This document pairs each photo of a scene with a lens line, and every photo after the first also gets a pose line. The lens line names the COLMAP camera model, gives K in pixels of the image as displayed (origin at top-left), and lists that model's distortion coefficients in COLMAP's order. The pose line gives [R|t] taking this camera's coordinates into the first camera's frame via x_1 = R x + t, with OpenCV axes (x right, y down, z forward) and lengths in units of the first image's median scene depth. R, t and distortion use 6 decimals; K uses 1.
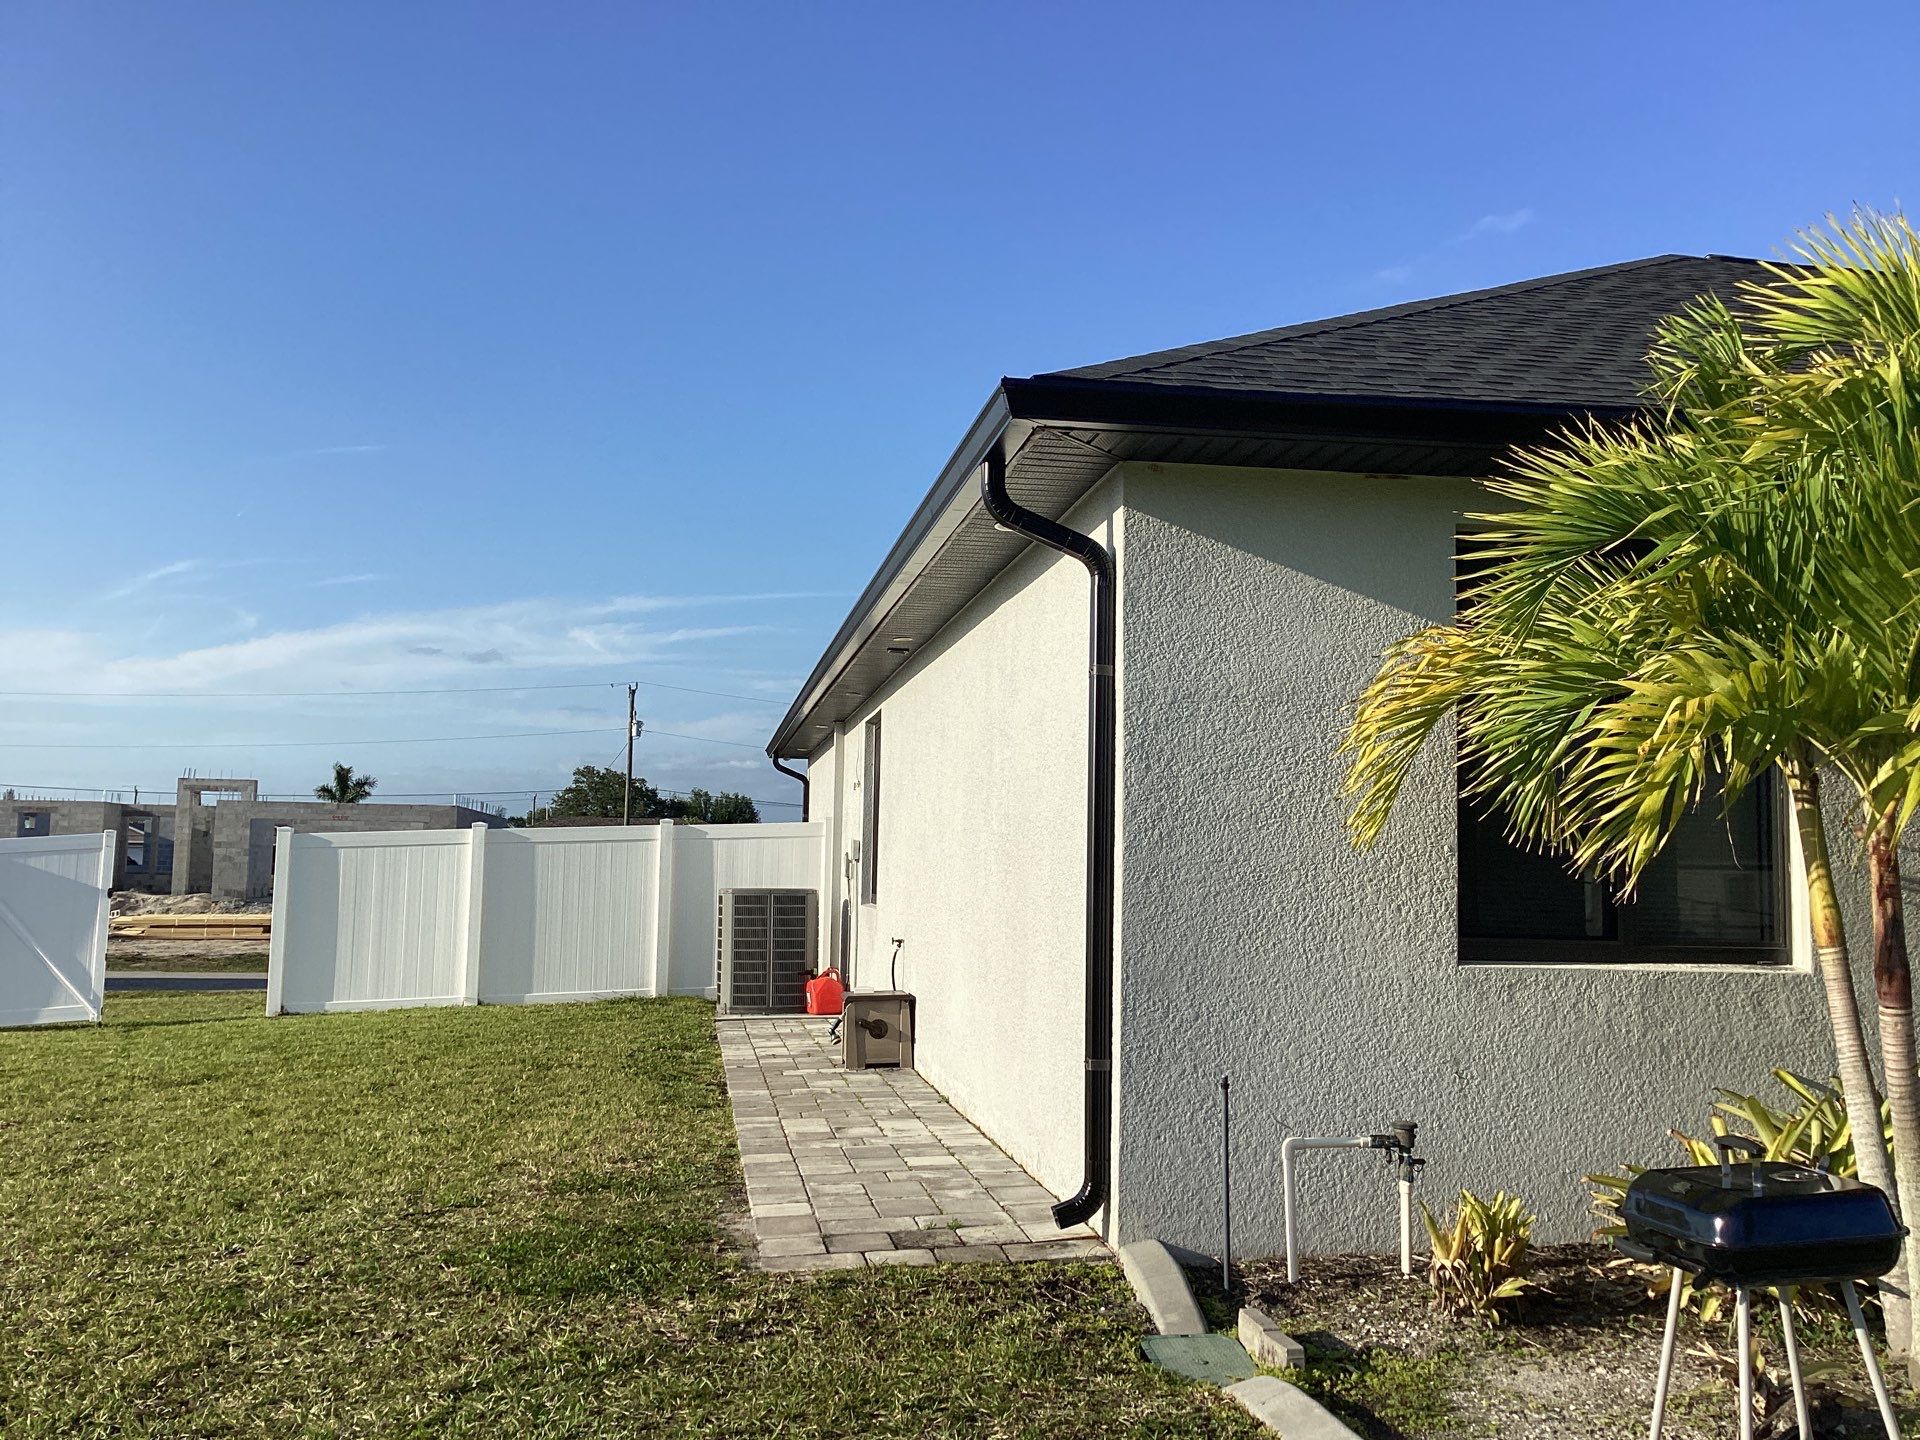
lens RADIAL K [[1607.3, 0, 952.2], [0, 1607.3, 683.3], [0, 0, 1]] dist [0.113460, -0.187755]
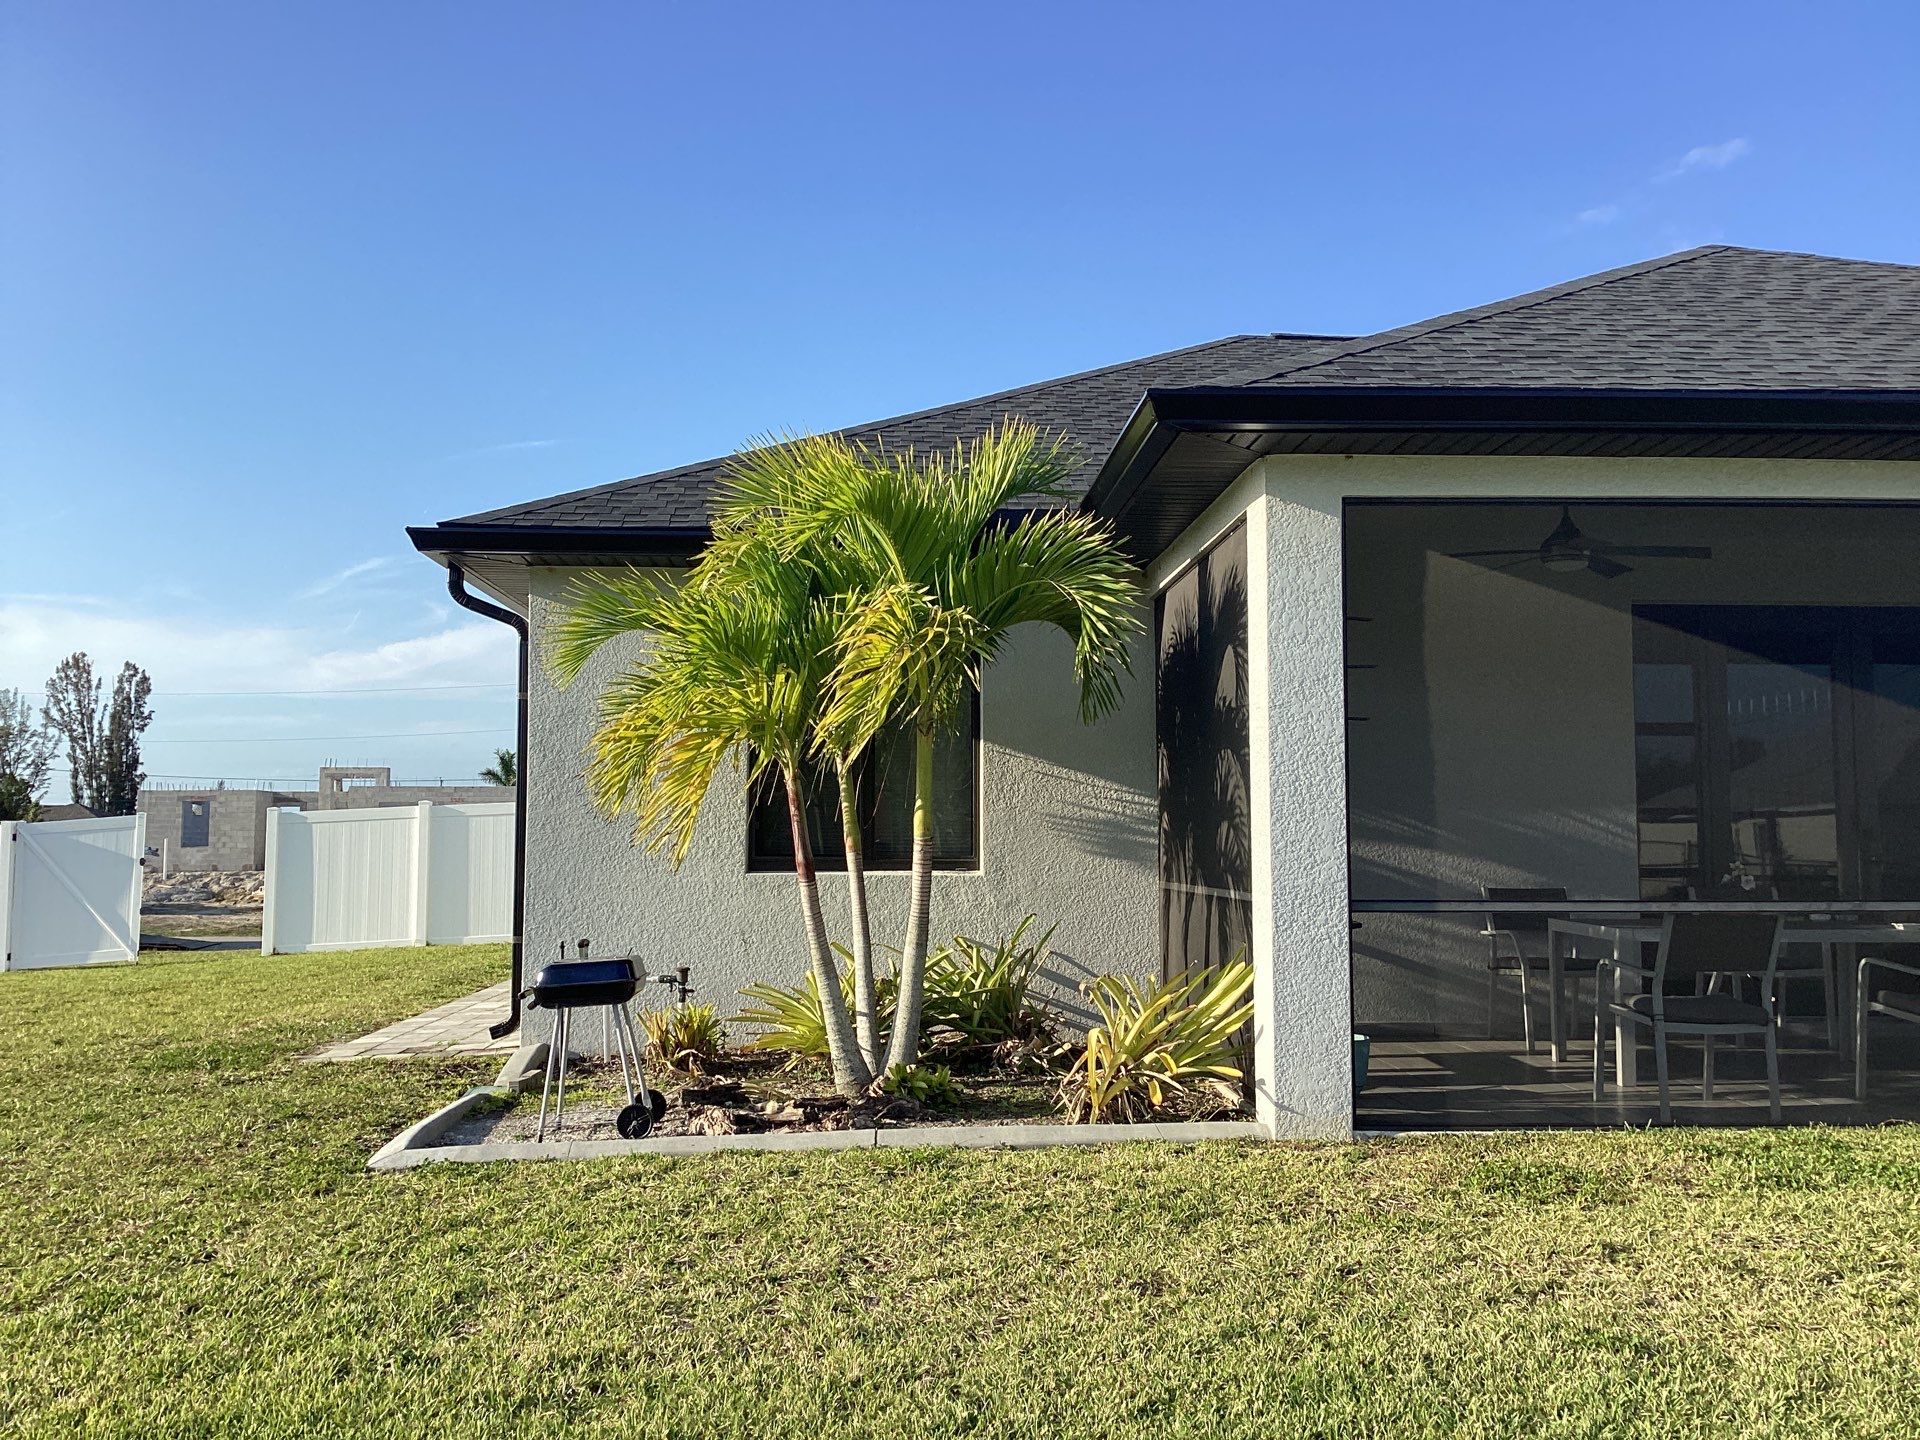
lens RADIAL K [[1607.3, 0, 952.2], [0, 1607.3, 683.3], [0, 0, 1]] dist [0.113460, -0.187755]
pose [[0.994355, -0.027676, -0.102434, 0.251961], [0.029388, 0.999452, 0.015244, -0.012162], [0.101956, -0.018169, 0.994623, -0.206844]]
